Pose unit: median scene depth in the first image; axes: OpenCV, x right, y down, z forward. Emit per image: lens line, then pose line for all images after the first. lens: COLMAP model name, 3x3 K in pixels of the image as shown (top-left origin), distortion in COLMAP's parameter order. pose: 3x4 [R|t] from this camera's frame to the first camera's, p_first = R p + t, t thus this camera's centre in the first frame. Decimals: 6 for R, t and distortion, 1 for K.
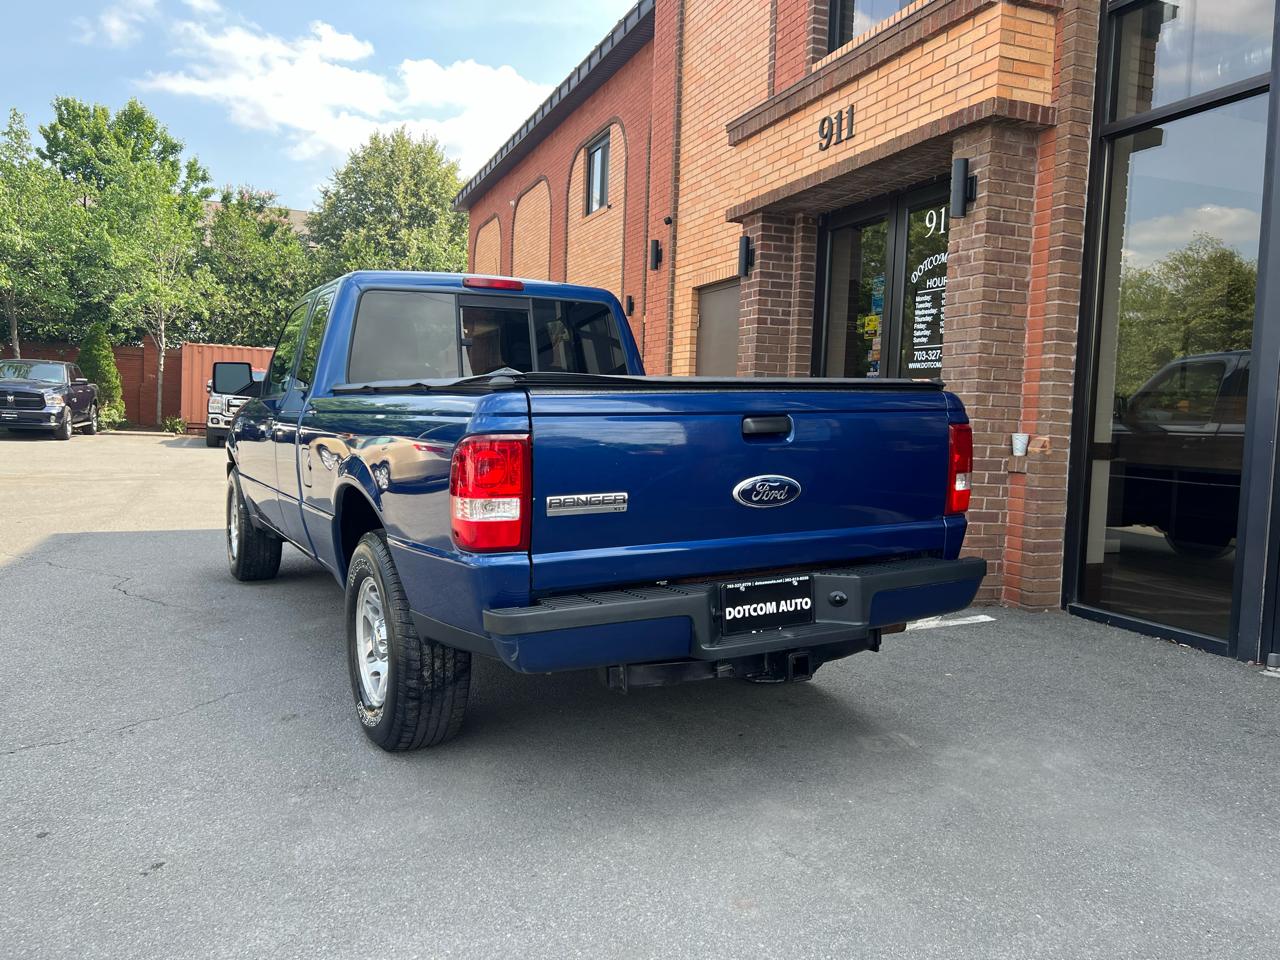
lens RADIAL K [[960.1, 0, 636.6], [0, 960.1, 483.1], [0, 0, 1]] dist [0.045797, -0.055961]
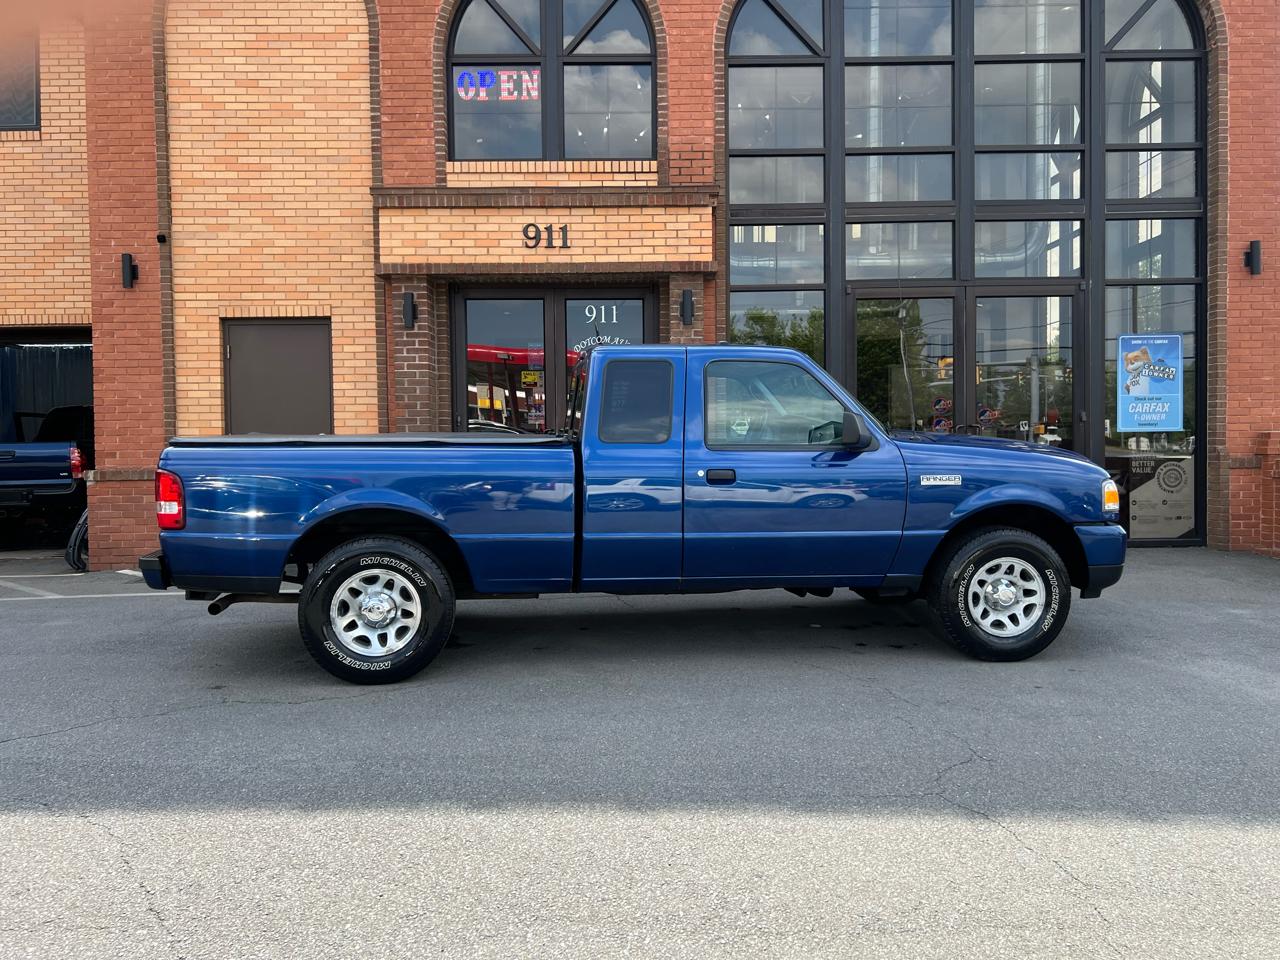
lens RADIAL K [[960.1, 0, 636.6], [0, 960.1, 483.1], [0, 0, 1]] dist [0.045797, -0.055961]
pose [[0.362176, -0.073073, 0.929241, -1.031044], [0.085667, 0.995313, 0.044880, -0.069723], [-0.928165, 0.063351, 0.366739, 0.403776]]
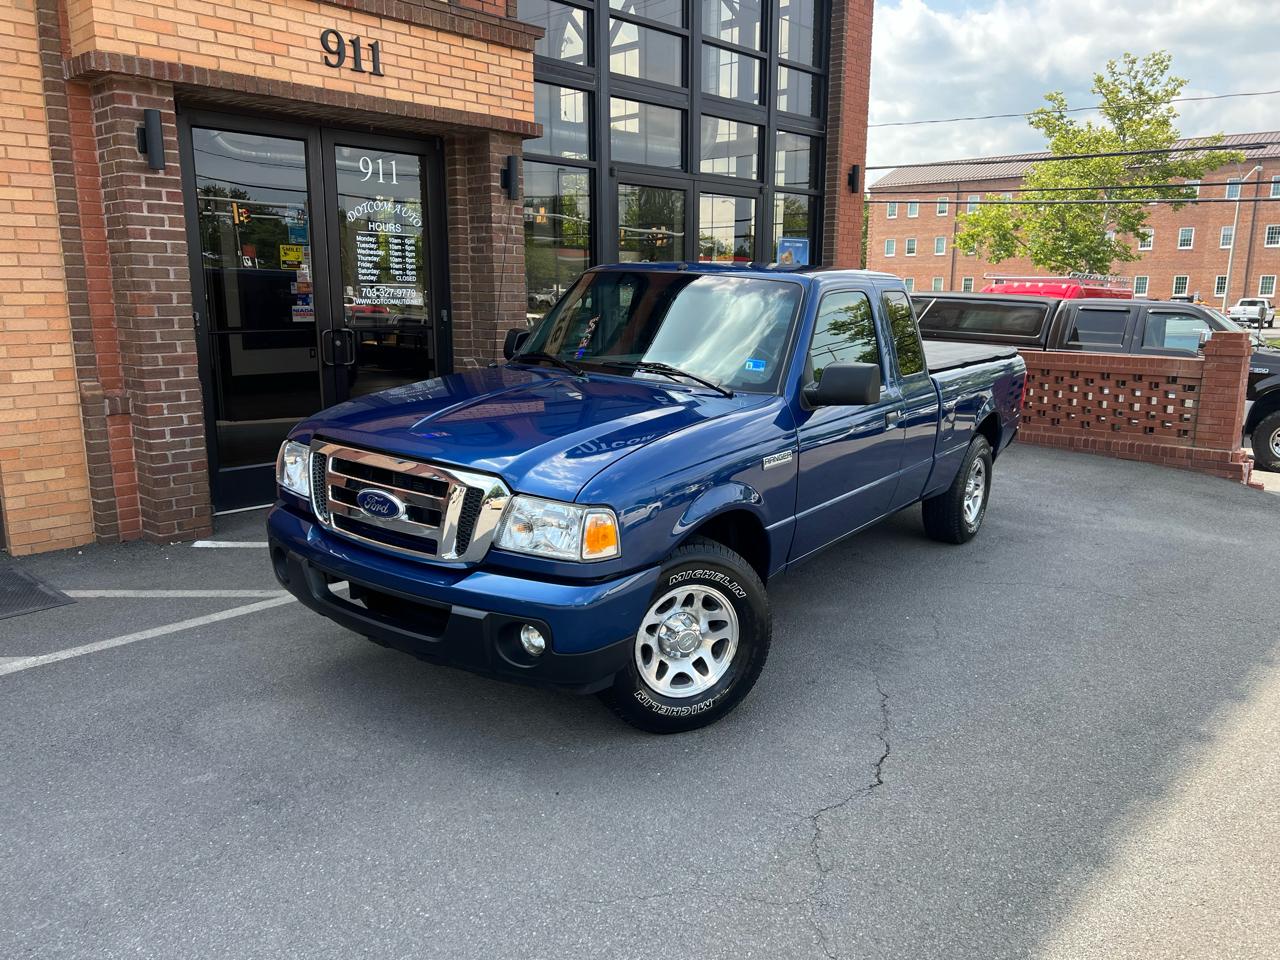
lens RADIAL K [[960.3, 0, 646.2], [0, 960.3, 480.3], [0, 0, 1]] dist [0.046180, -0.057957]
pose [[-0.434866, -0.212499, 0.875063, -0.839753], [0.043221, 0.965712, 0.255991, -0.191385], [-0.899457, 0.149143, -0.410771, 1.189489]]
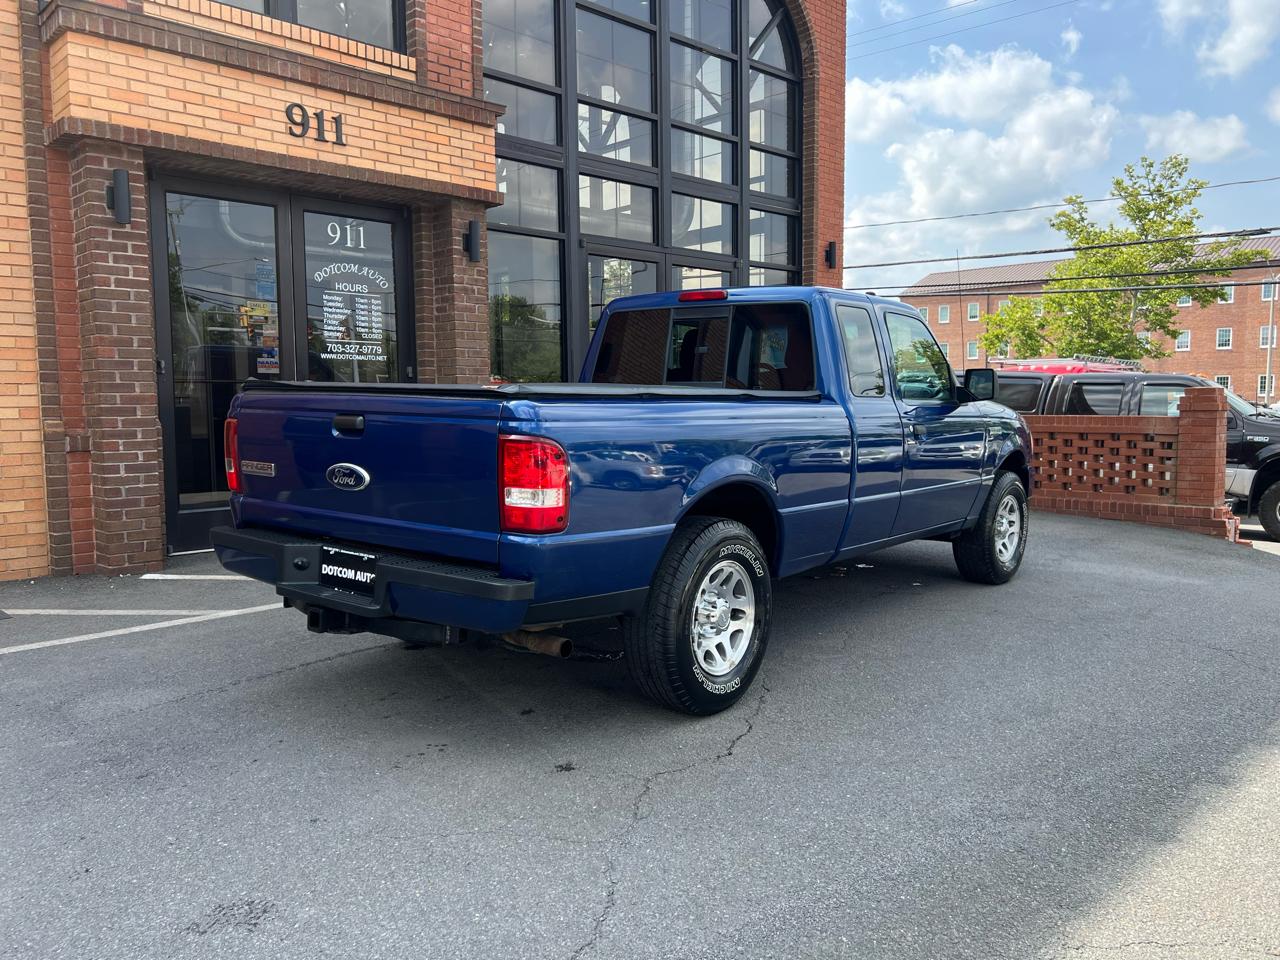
lens RADIAL K [[964.9, 0, 635.6], [0, 964.9, 474.5], [0, 0, 1]] dist [0.043524, -0.056806]
pose [[-0.387992, -0.102974, 0.915892, -0.910788], [0.058874, 0.988940, 0.136128, -0.118082], [-0.919780, 0.106739, -0.377639, 1.113569]]
